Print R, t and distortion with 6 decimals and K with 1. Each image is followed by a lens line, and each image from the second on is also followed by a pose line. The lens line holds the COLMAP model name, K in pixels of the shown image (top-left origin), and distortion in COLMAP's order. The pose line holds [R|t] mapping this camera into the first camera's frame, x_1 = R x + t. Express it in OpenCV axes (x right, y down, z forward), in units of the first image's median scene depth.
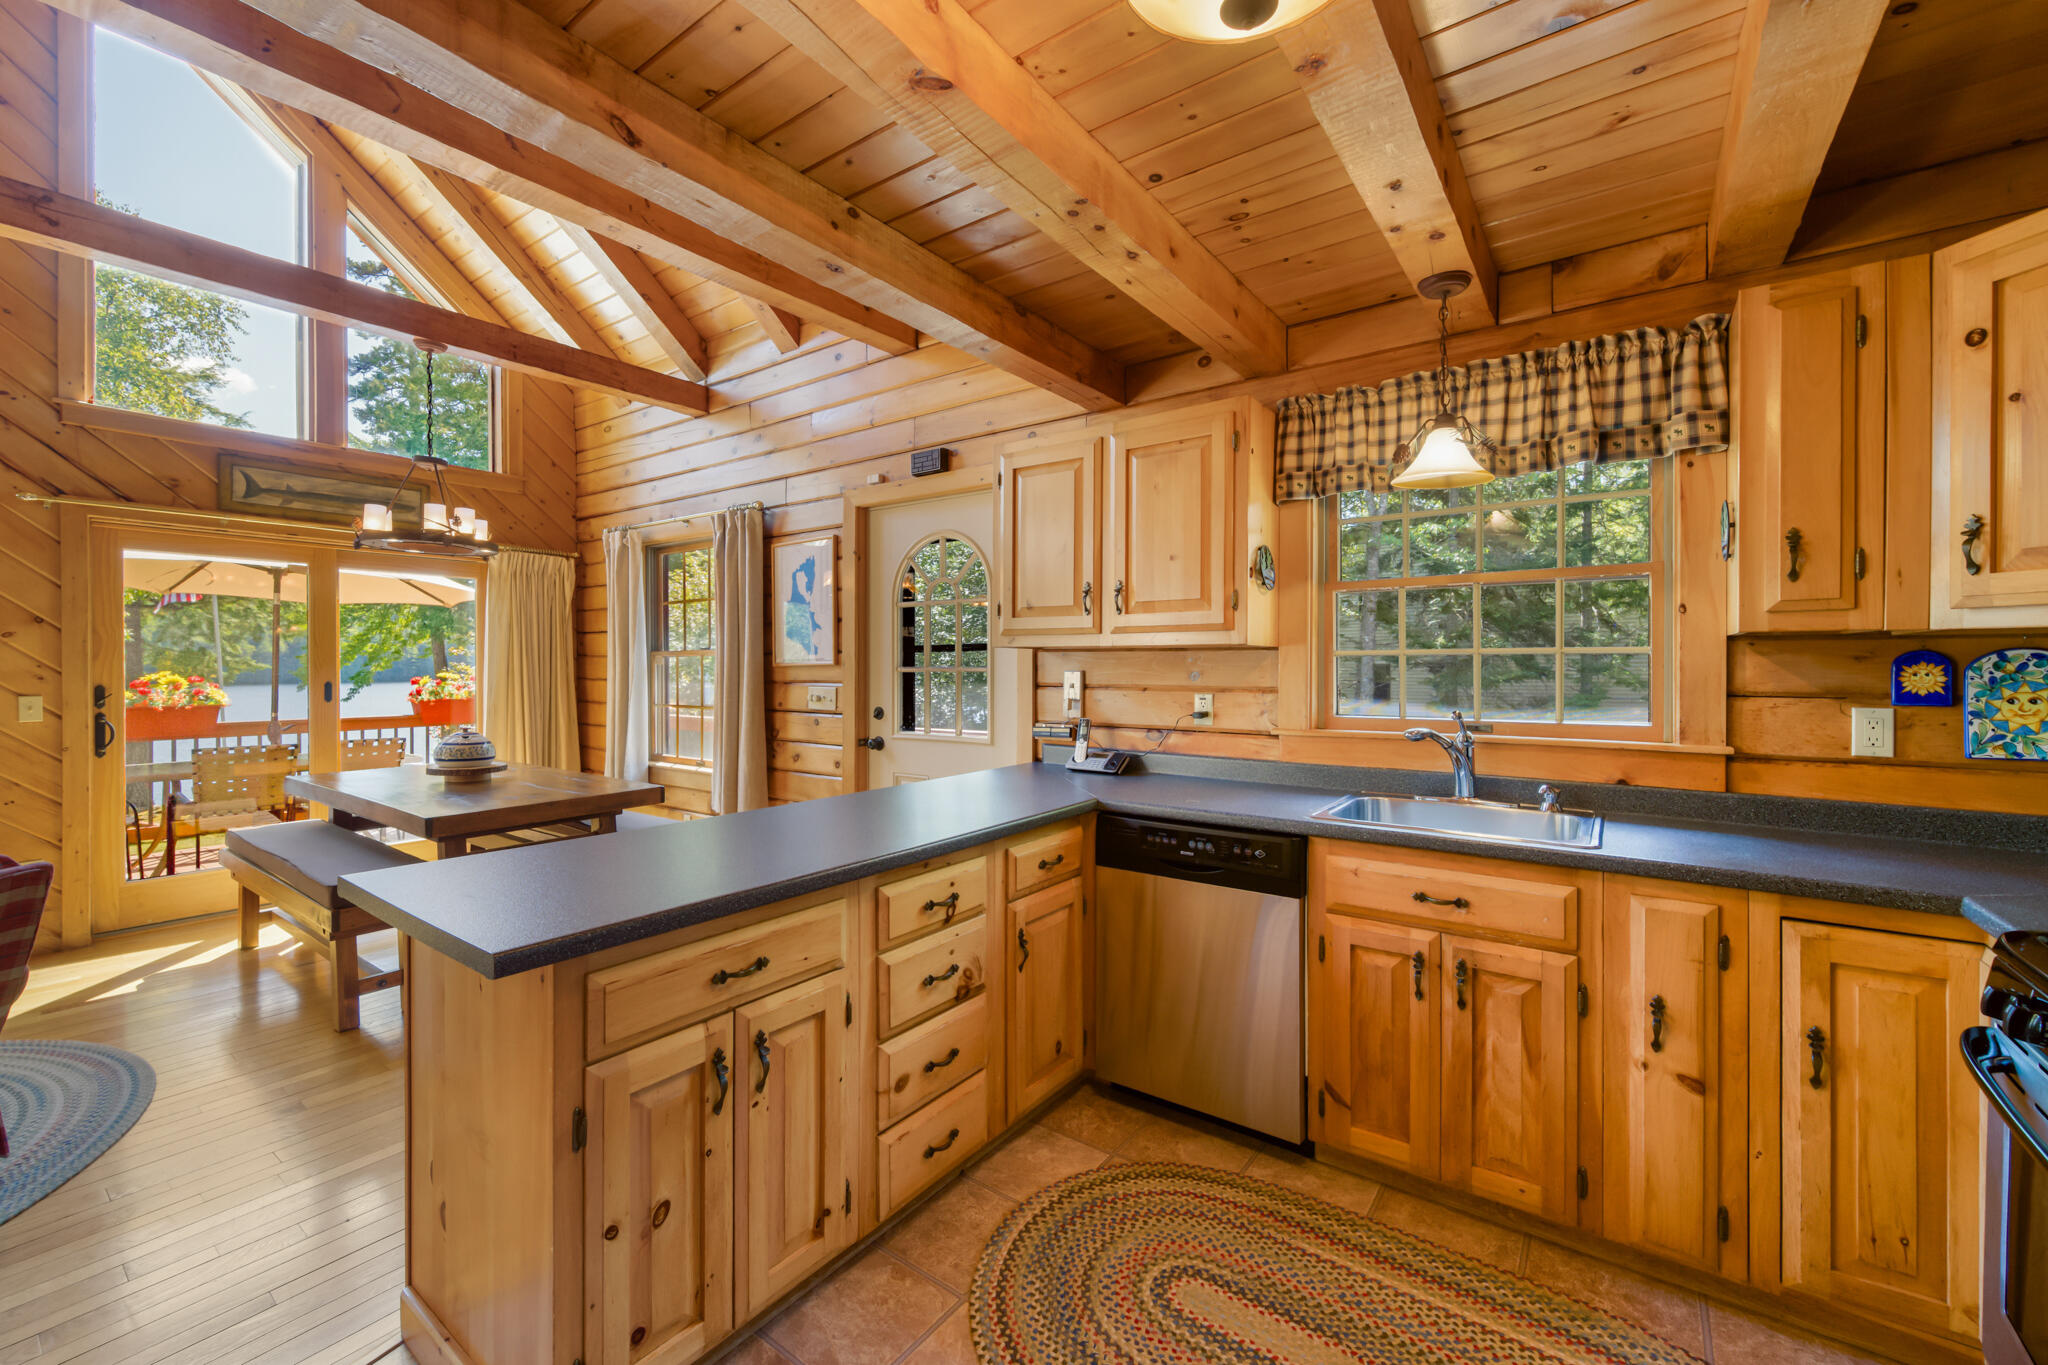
lens RADIAL K [[792.4, 0, 915.4], [0, 792.4, 660.9], [0, 0, 1]] dist [0.004573, -0.000751]
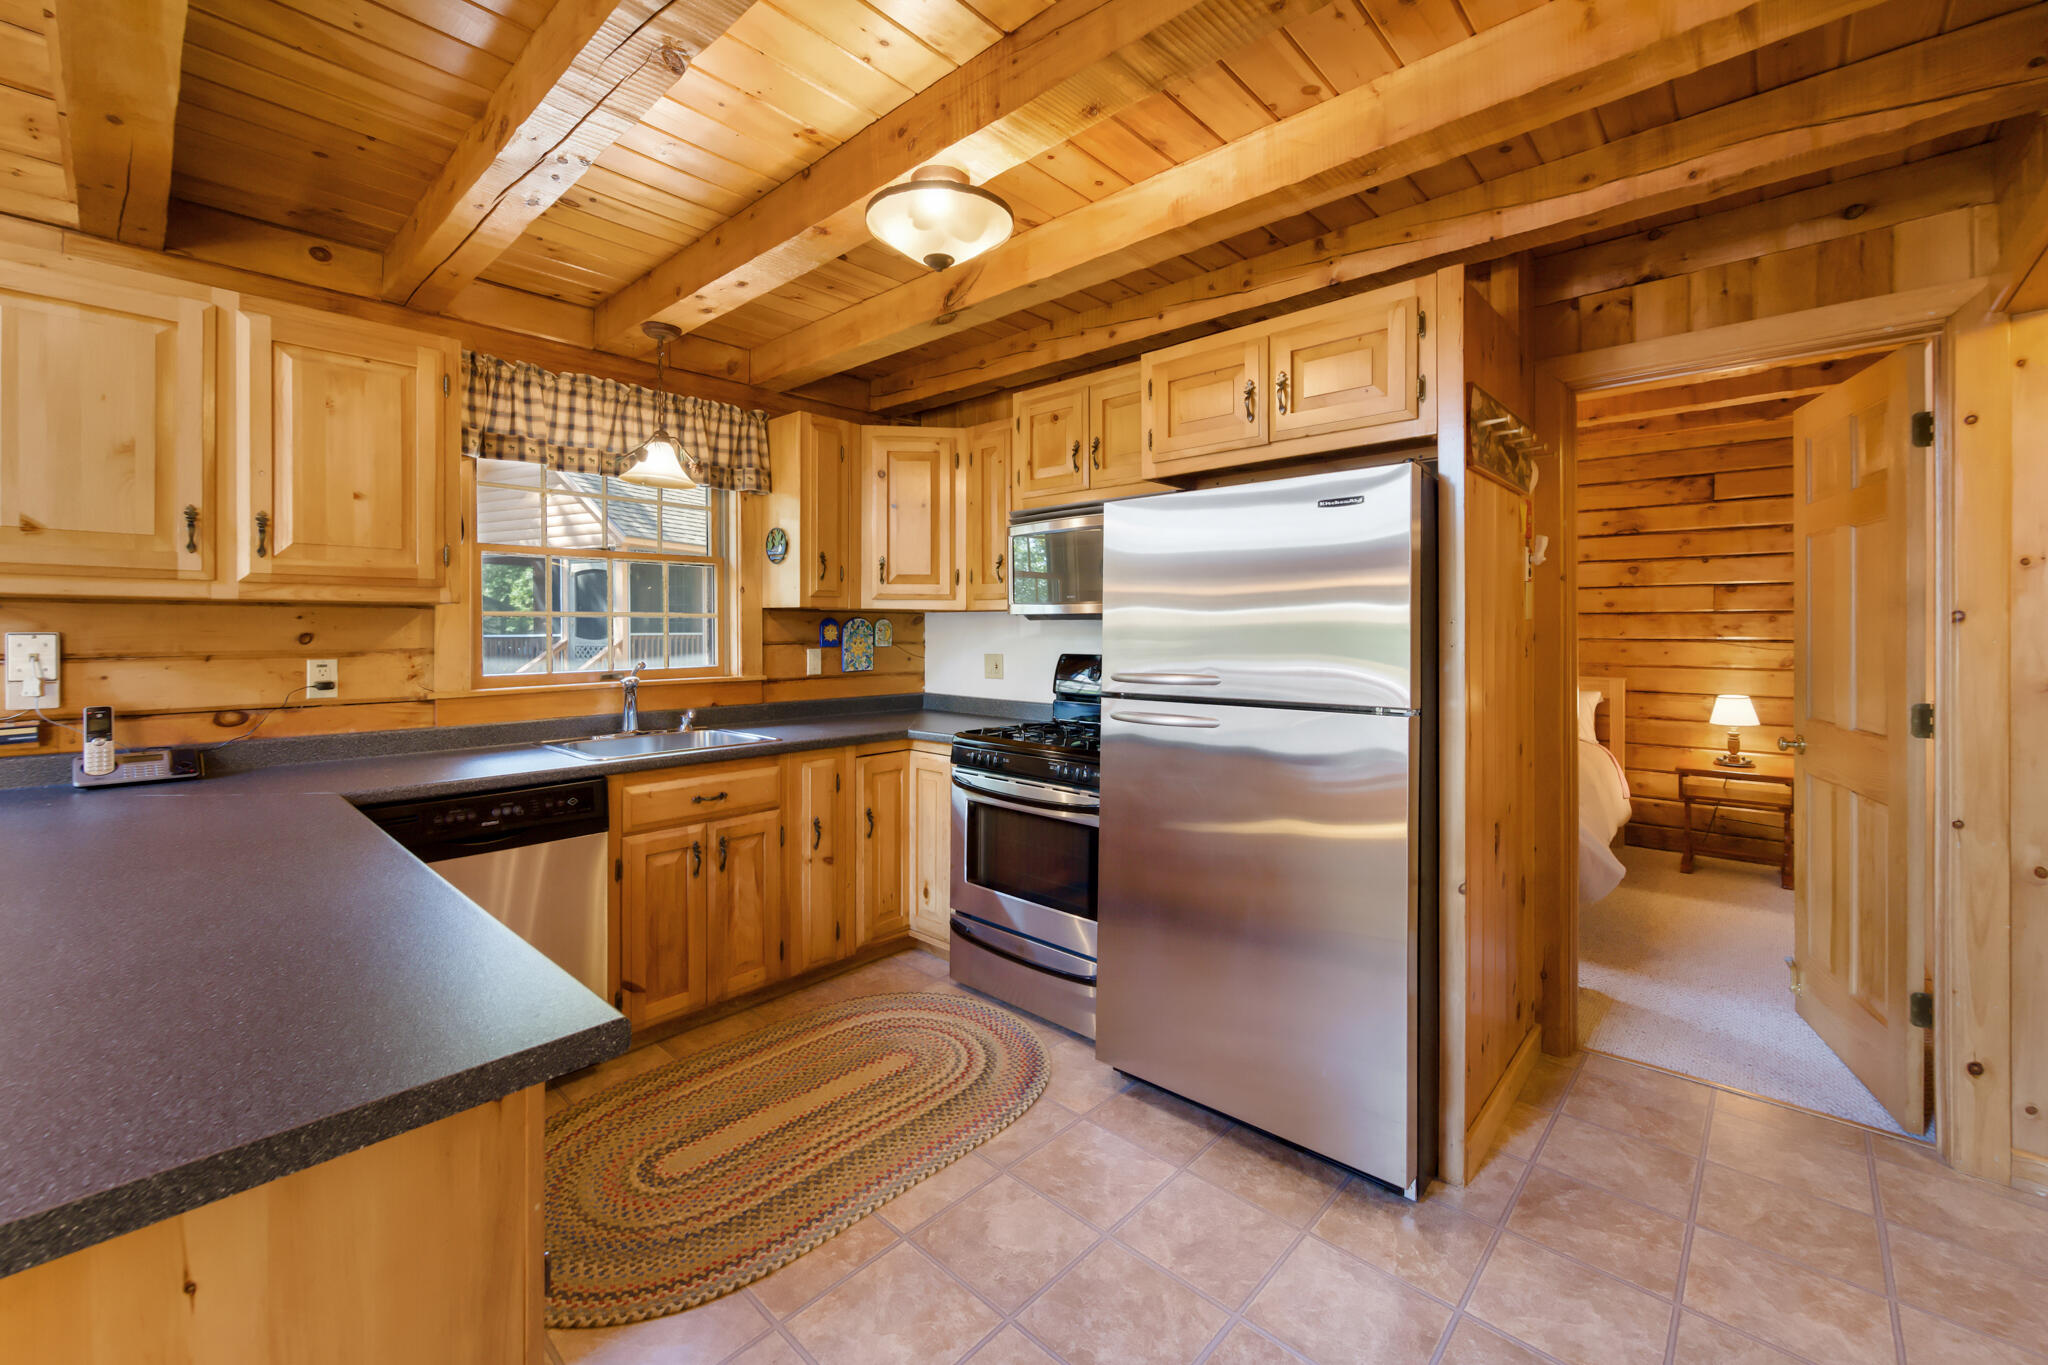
lens RADIAL K [[792.4, 0, 1055.2], [0, 792.4, 619.7], [0, 0, 1]] dist [0.004573, -0.000751]
pose [[0.095589, 0.008531, 0.995384, -0.590385], [-0.007376, 0.999942, -0.007862, 0.001091], [-0.995394, -0.006591, 0.095646, 0.258039]]
